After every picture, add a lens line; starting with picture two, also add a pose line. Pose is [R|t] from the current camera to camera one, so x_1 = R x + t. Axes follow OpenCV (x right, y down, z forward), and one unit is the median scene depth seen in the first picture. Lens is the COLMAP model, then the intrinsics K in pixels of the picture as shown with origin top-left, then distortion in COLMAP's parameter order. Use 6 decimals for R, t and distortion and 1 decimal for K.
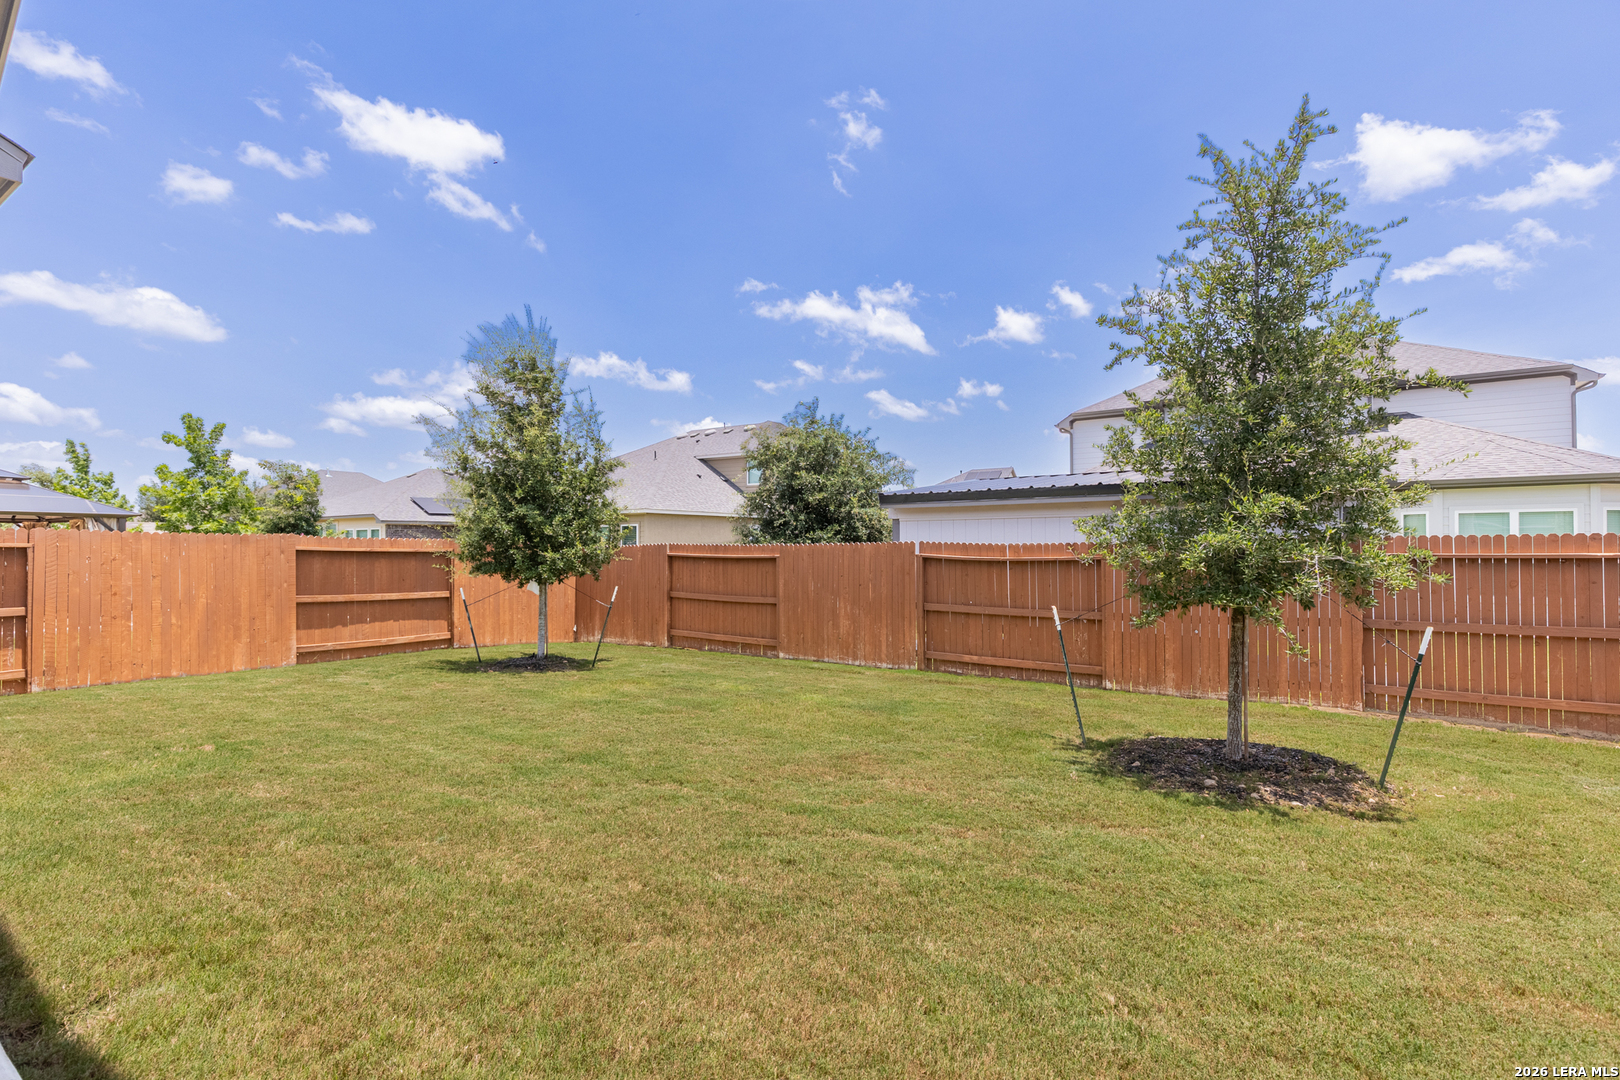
lens RADIAL K [[720.9, 0, 814.8], [0, 720.9, 535.3], [0, 0, 1]] dist [0.000709, 0.000147]
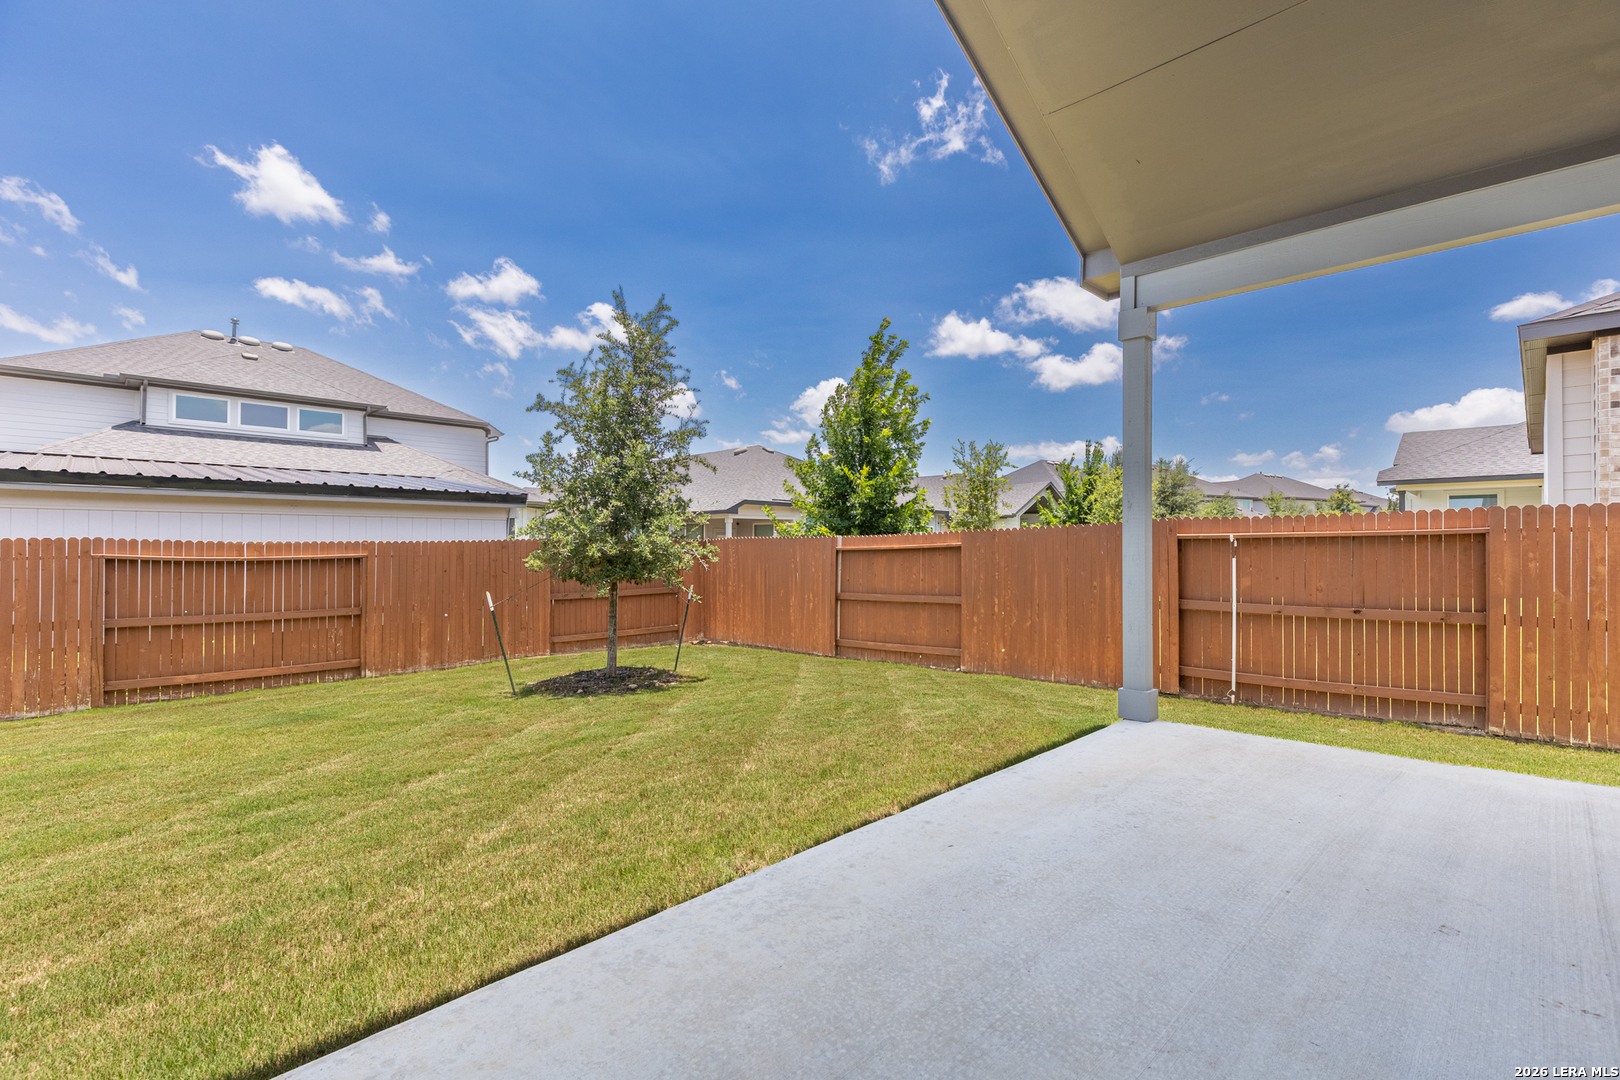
lens RADIAL K [[735.8, 0, 810.0], [0, 735.8, 540.0], [0, 0, 1]] dist [-0.000989, -0.000171]
pose [[0.179638, 0.018156, 0.983565, -0.538763], [-0.013704, 0.999779, -0.015953, 0.015513], [-0.983637, -0.010613, 0.179847, 0.151933]]
